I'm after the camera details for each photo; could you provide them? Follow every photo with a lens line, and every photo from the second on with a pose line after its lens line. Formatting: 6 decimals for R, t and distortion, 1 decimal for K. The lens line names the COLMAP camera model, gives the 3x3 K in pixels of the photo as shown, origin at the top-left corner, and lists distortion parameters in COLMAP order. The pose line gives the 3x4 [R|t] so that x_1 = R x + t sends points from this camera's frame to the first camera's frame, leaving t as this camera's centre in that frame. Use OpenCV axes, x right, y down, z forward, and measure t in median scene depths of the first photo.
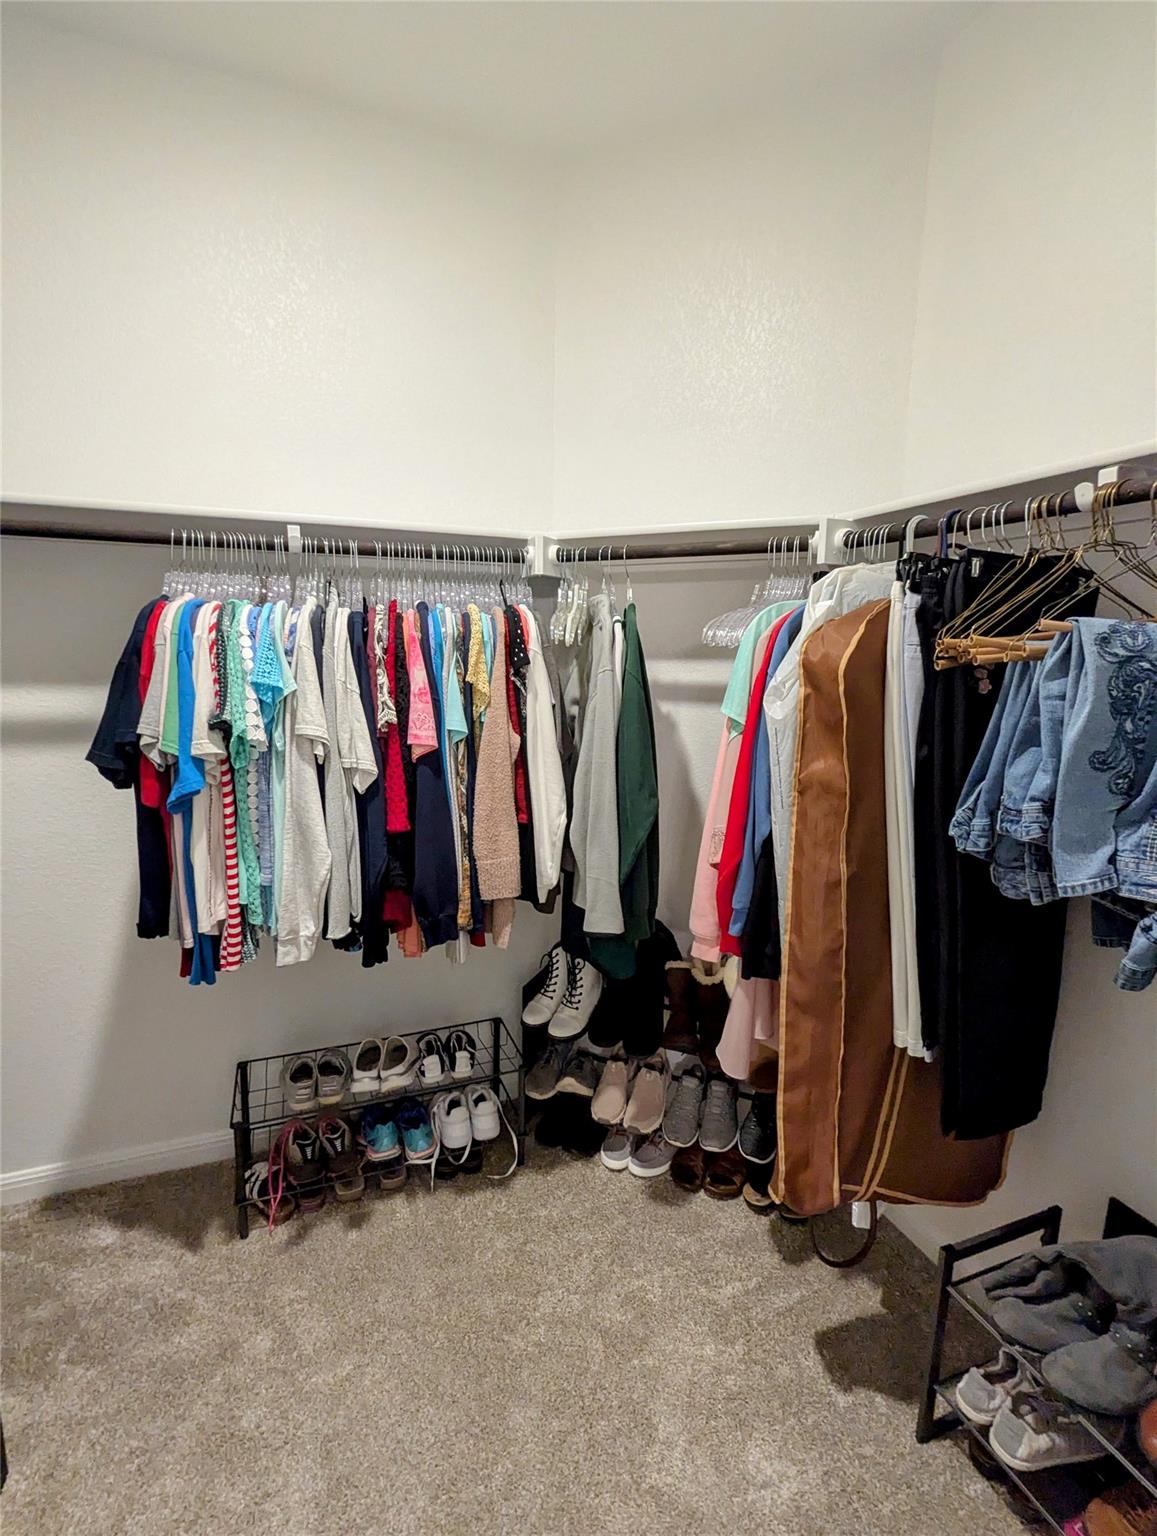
lens RADIAL K [[730.2, 0, 577.6], [0, 730.2, 770.9], [0, 0, 1]] dist [-0.000630, 0.000777]
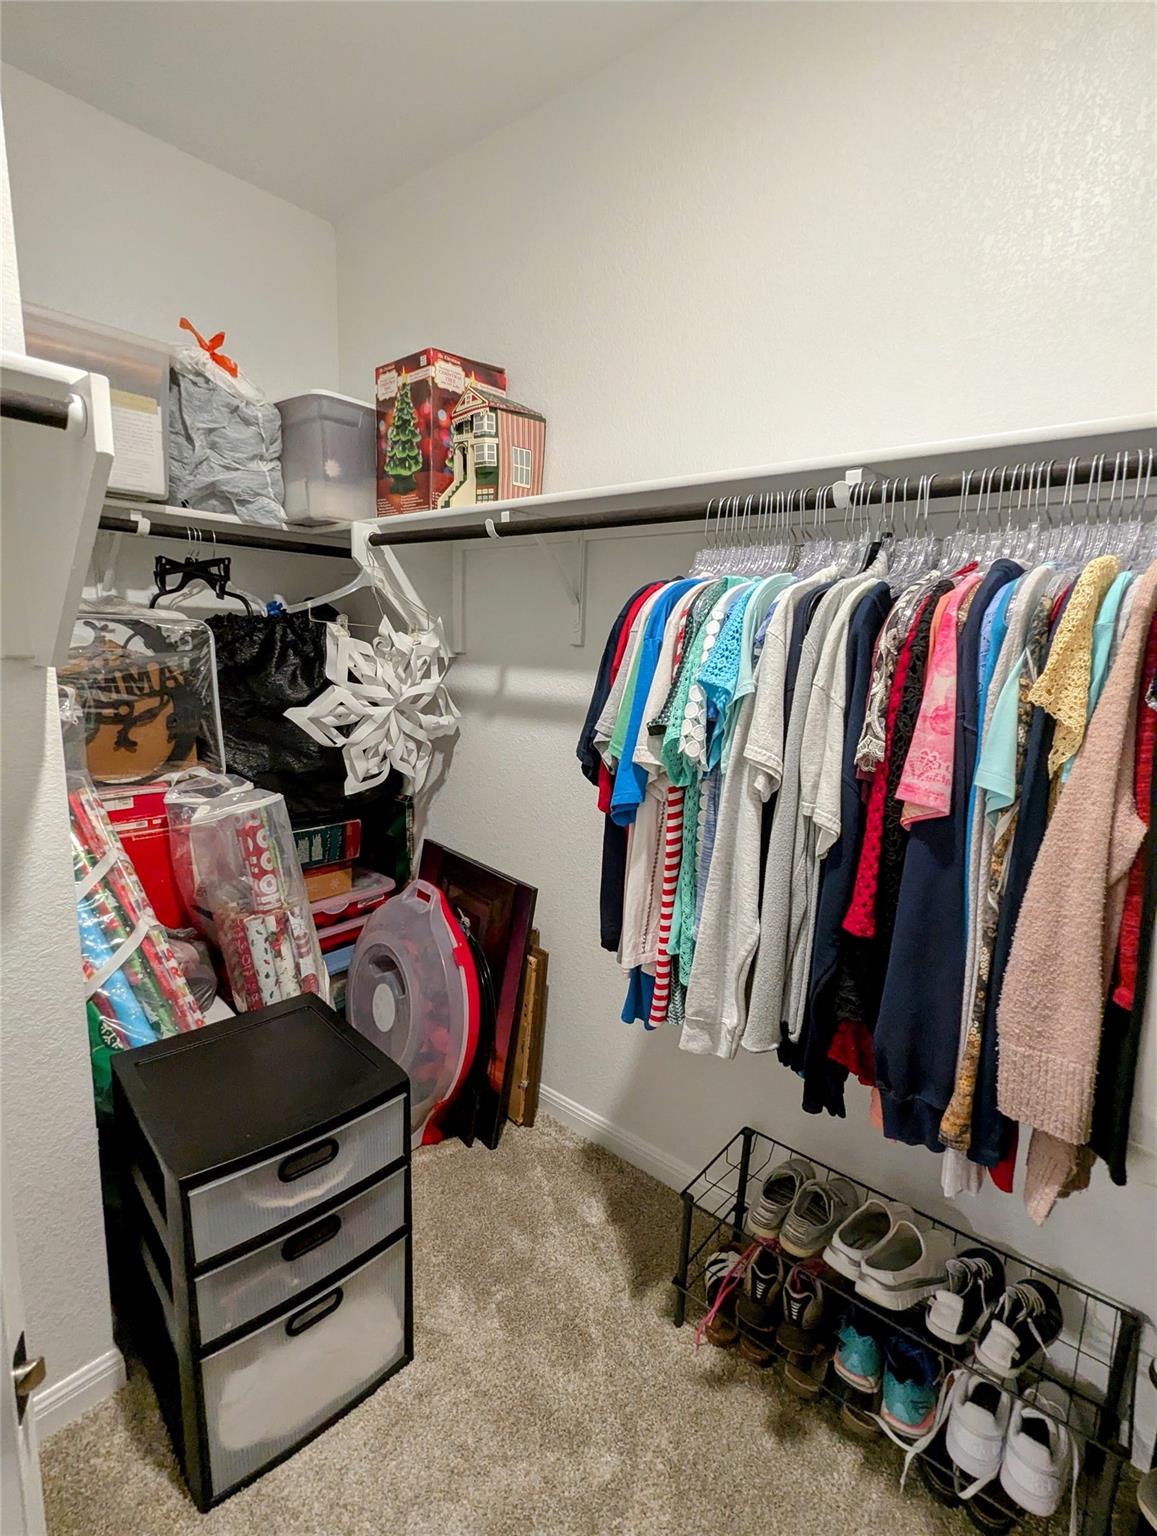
lens RADIAL K [[730.2, 0, 581.3], [0, 730.2, 765.9], [0, 0, 1]] dist [-0.000630, 0.000777]
pose [[0.482352, 0.153403, -0.862441, 0.148798], [-0.172388, 0.981917, 0.078240, -0.063050], [0.858847, 0.110935, 0.500075, 0.458222]]
